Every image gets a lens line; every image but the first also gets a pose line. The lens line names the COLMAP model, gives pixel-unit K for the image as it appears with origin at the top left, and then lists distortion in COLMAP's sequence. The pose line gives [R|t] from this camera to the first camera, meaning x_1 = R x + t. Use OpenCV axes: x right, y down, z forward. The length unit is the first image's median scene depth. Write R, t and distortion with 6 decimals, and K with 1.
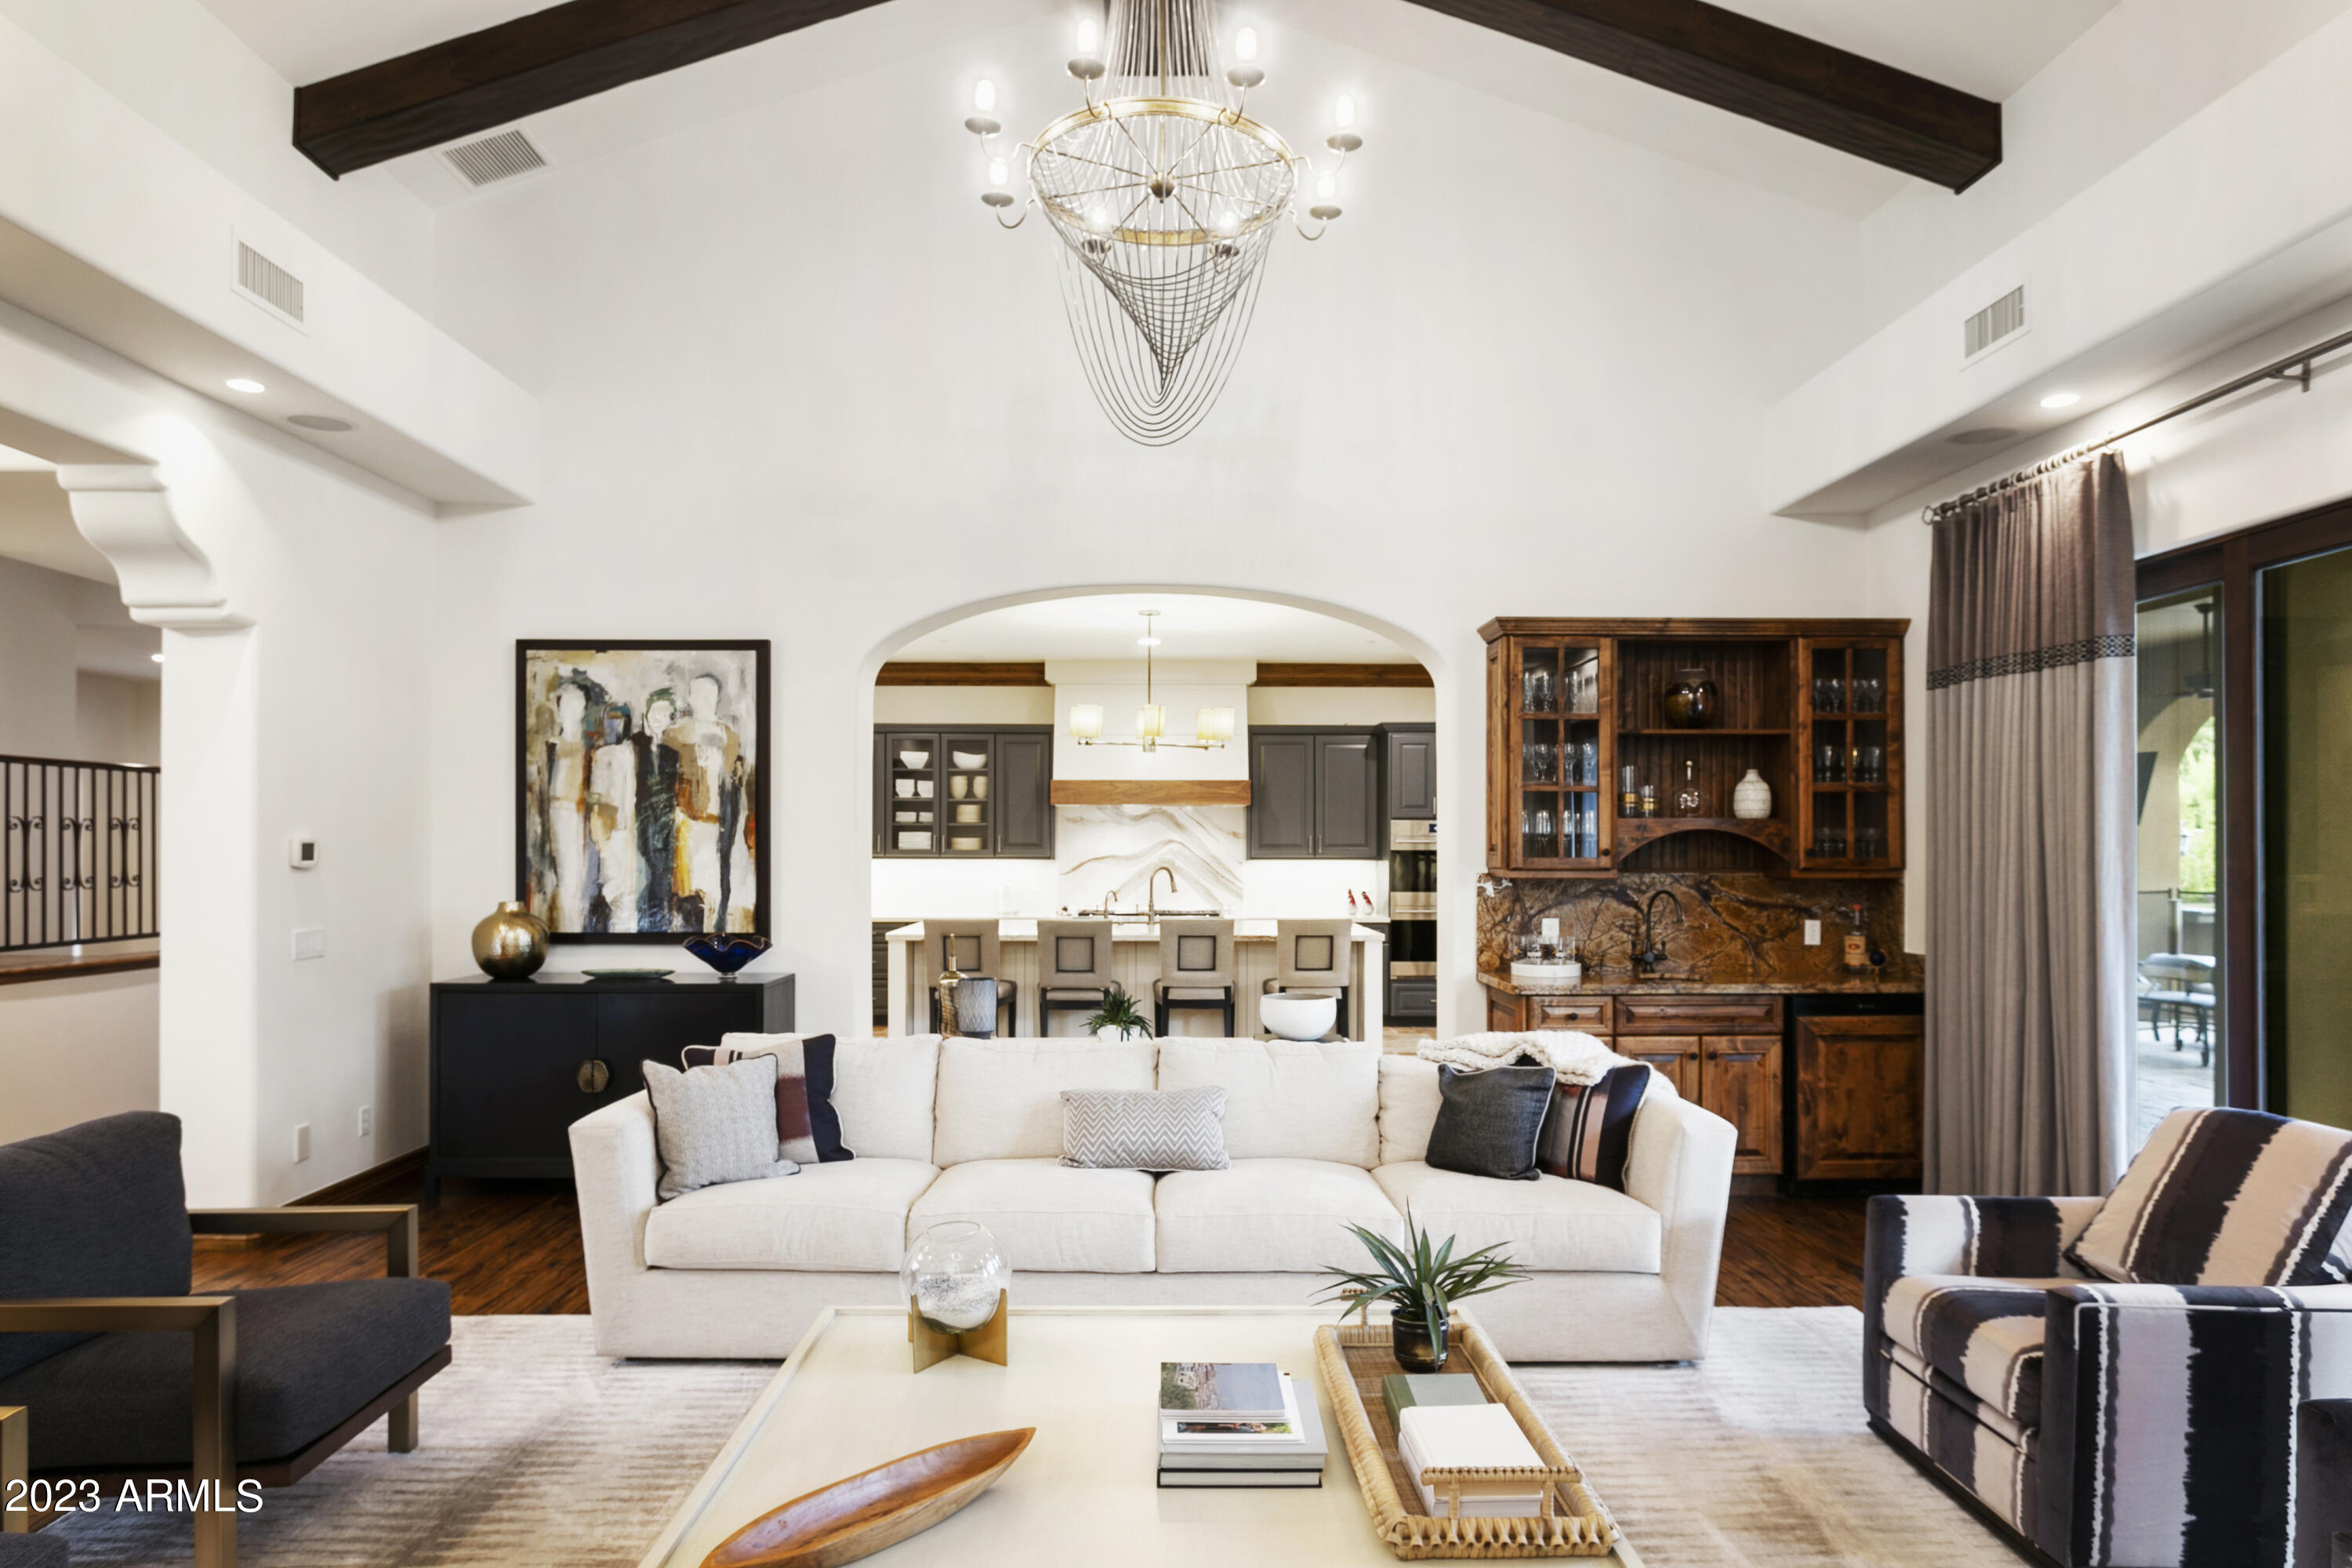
lens RADIAL K [[1450.2, 0, 1147.3], [0, 1450.2, 845.2], [0, 0, 1]] dist [-0.003911, 0.002504]
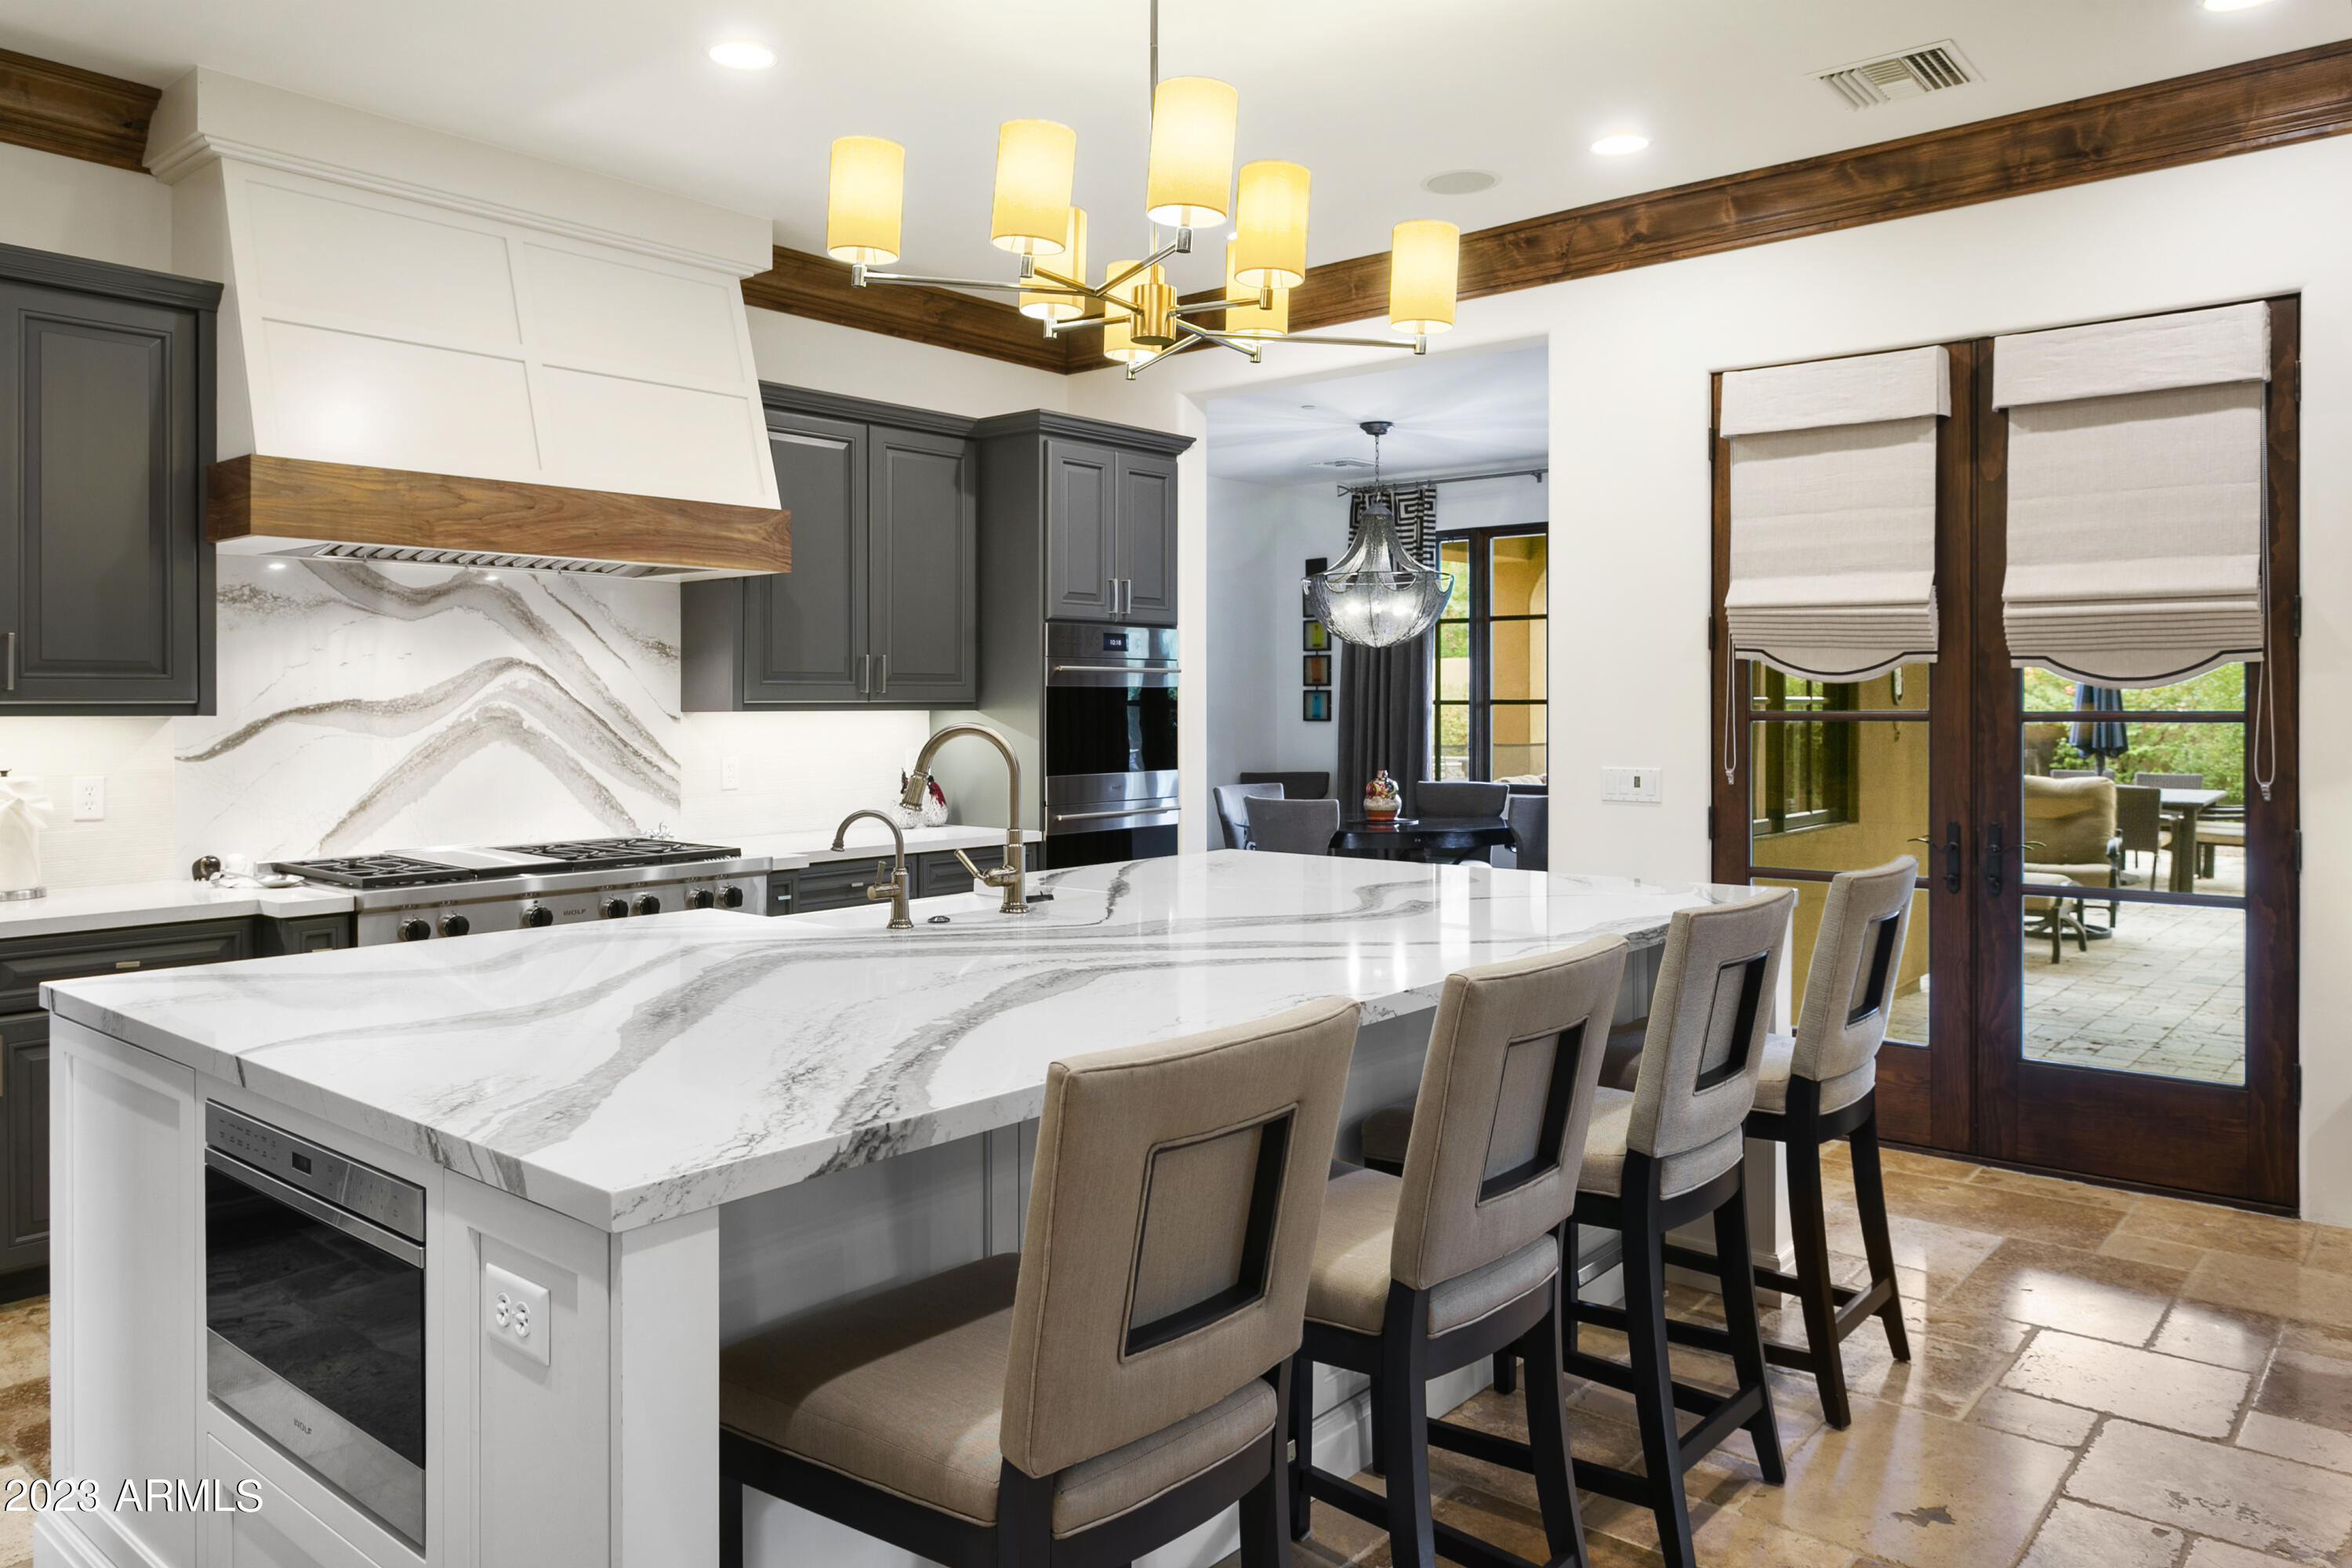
lens RADIAL K [[1592.0, 0, 1171.9], [0, 1592.0, 692.4], [0, 0, 1]] dist [-0.002495, -0.000559]
pose [[0.645647, 0.001402, 0.763634, -0.345938], [0.002967, 0.999986, -0.004344, 0.013321], [-0.763630, 0.005071, 0.645634, 1.108460]]
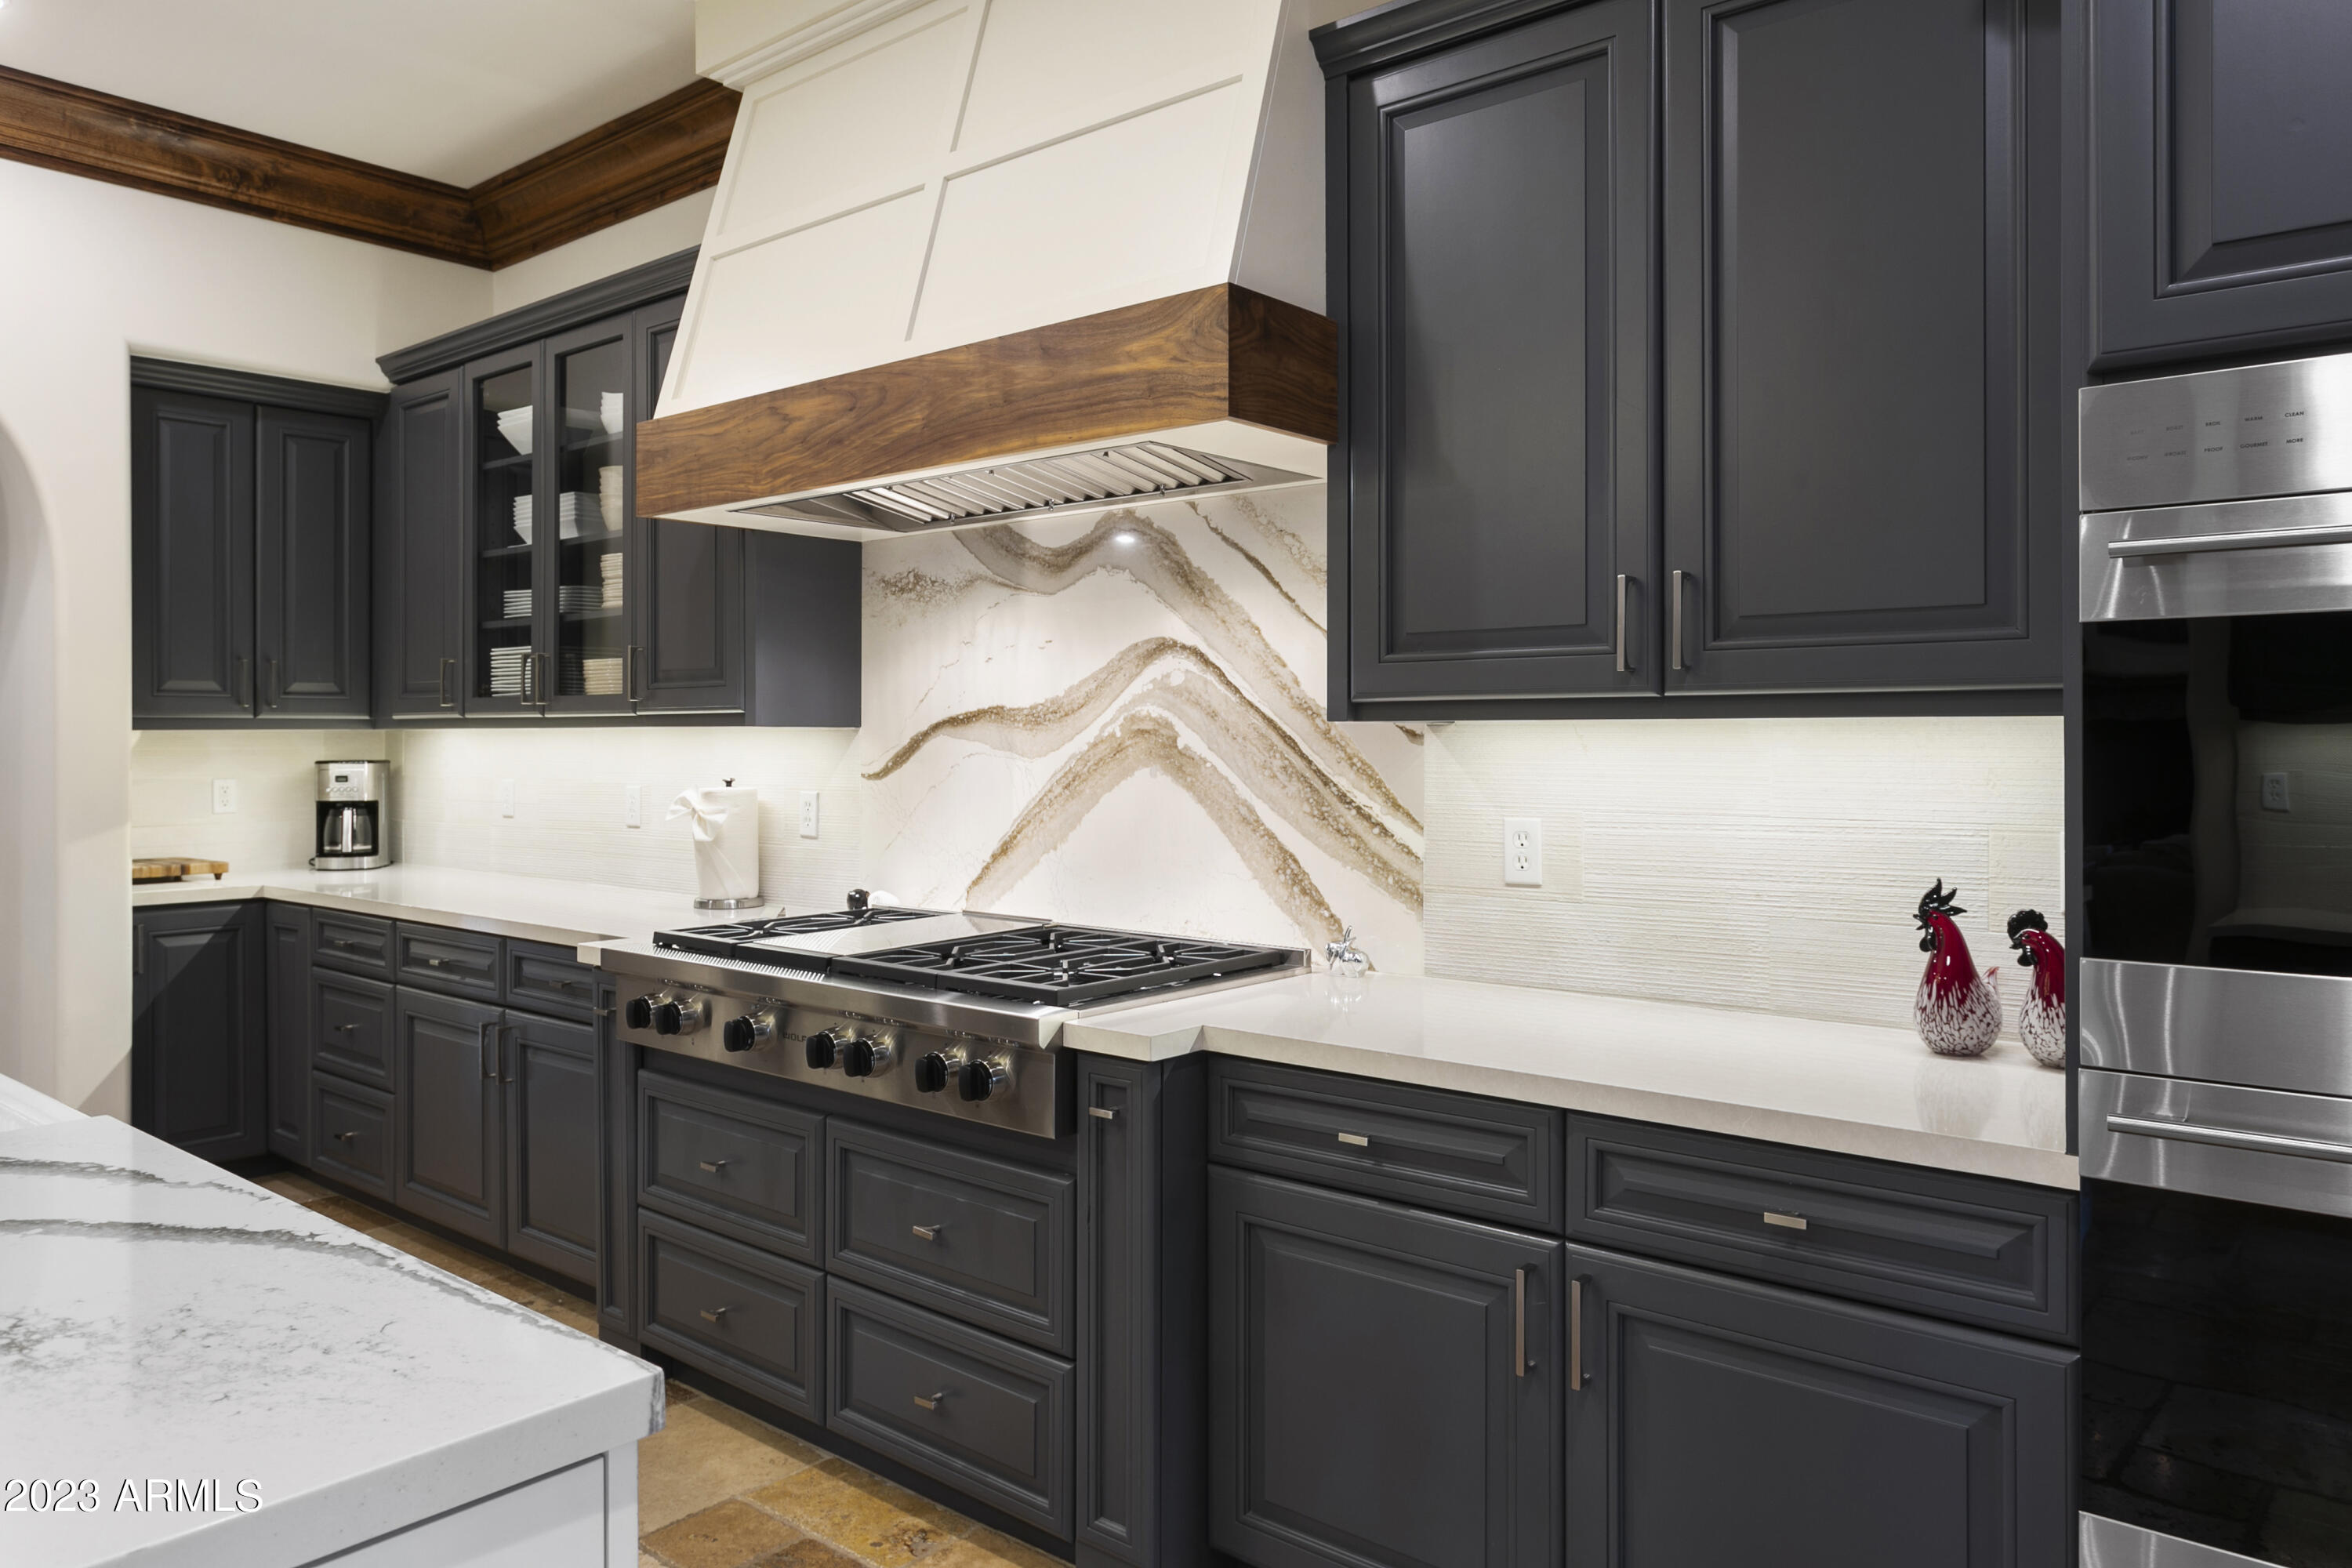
lens RADIAL K [[1605.8, 0, 1136.2], [0, 1605.8, 735.5], [0, 0, 1]] dist [0.000963, 0.000470]
pose [[0.758997, -0.003105, -0.651087, 0.341088], [0.003737, 0.999993, -0.000413, 0.022467], [0.651084, -0.002120, 0.759003, 1.462804]]
